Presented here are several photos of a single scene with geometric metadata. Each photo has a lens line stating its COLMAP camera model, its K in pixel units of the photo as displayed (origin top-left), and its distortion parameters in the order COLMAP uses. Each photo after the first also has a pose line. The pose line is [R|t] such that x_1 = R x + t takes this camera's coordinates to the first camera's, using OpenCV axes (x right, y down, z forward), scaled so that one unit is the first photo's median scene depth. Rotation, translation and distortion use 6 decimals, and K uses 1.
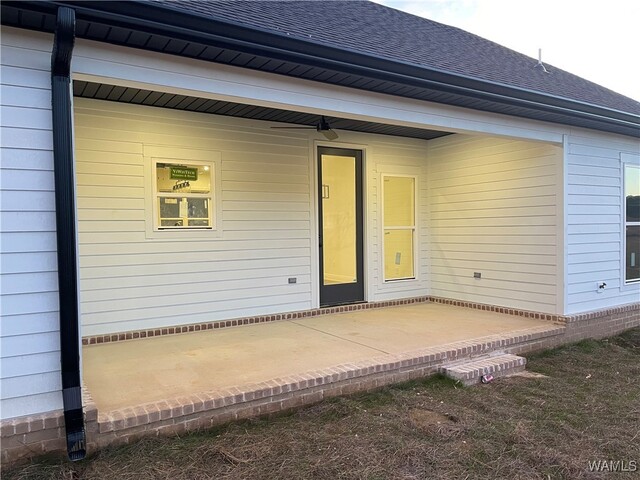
lens RADIAL K [[482.8, 0, 324.9], [0, 482.8, 240.8], [0, 0, 1]] dist [0.083841, -0.107950]
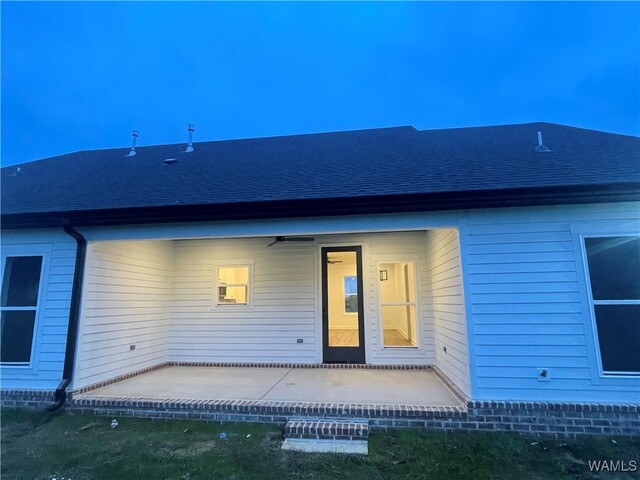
lens RADIAL K [[341.9, 0, 319.7], [0, 341.9, 237.4], [0, 0, 1]] dist [-0.003031, -0.000806]
pose [[0.757820, -0.114996, -0.642249, 0.642151], [-0.014417, 0.981154, -0.192689, -0.024745], [0.652304, 0.155283, 0.741880, 0.218974]]
